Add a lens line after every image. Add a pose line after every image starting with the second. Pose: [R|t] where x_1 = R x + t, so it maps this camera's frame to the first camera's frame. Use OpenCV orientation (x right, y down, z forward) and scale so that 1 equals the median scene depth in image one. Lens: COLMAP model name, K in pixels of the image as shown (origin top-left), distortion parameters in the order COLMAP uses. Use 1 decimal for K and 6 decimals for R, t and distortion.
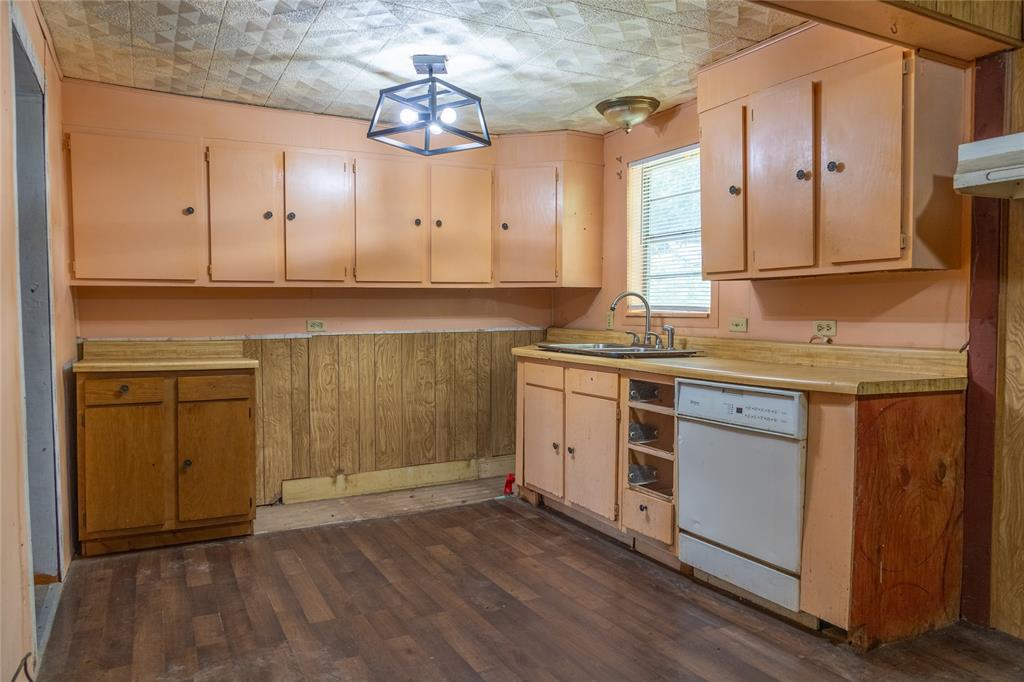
lens RADIAL K [[672.2, 0, 508.5], [0, 672.2, 346.1], [0, 0, 1]] dist [-0.010405, -0.003356]
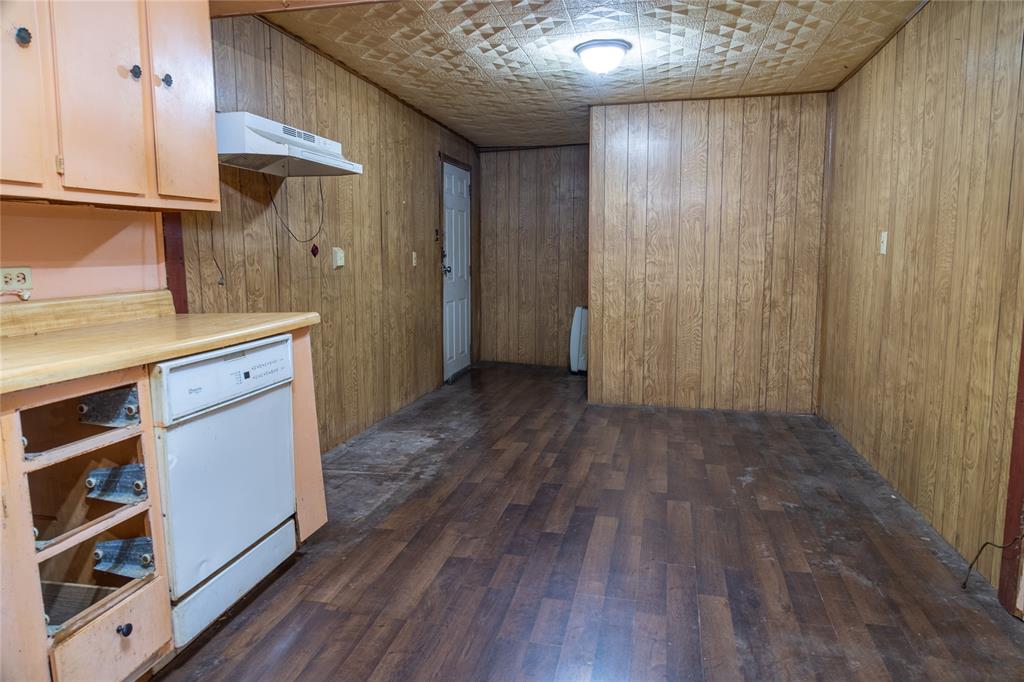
lens RADIAL K [[672.2, 0, 508.5], [0, 672.2, 346.1], [0, 0, 1]] dist [-0.010405, -0.003356]
pose [[-0.758167, -0.083437, 0.646701, -0.403977], [0.042793, 0.983274, 0.177031, -0.066497], [-0.650655, 0.161894, -0.741915, 1.352759]]
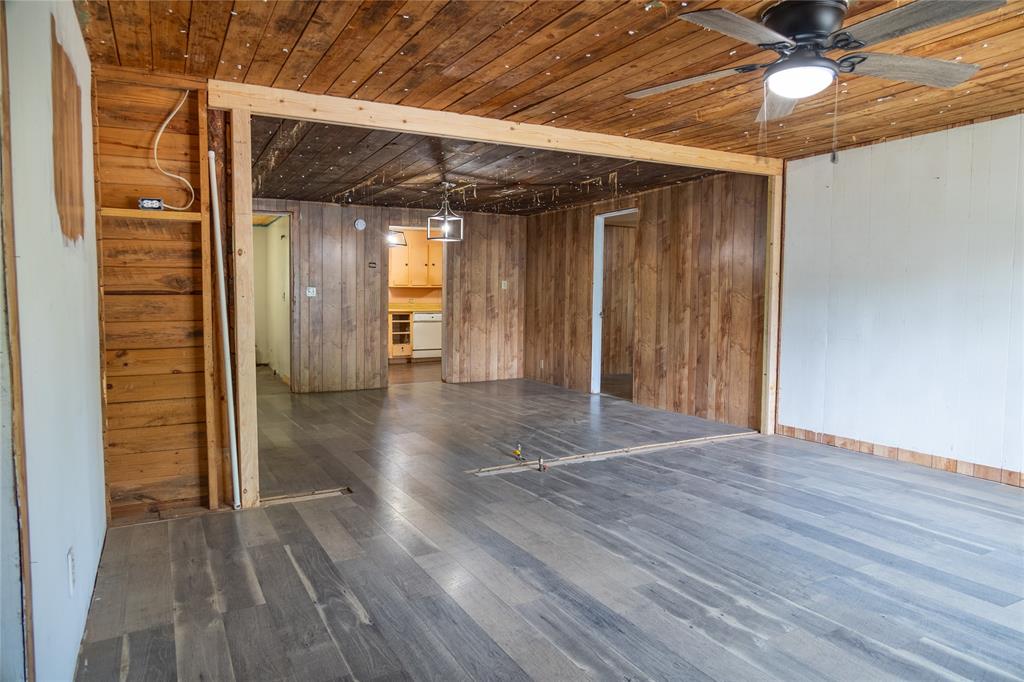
lens RADIAL K [[672.2, 0, 508.5], [0, 672.2, 346.1], [0, 0, 1]] dist [-0.010405, -0.003356]
pose [[-0.006913, -0.074107, 0.997226, -3.952205], [0.048110, 0.996071, 0.074355, -0.018074], [-0.998818, 0.048491, -0.003321, 0.521996]]
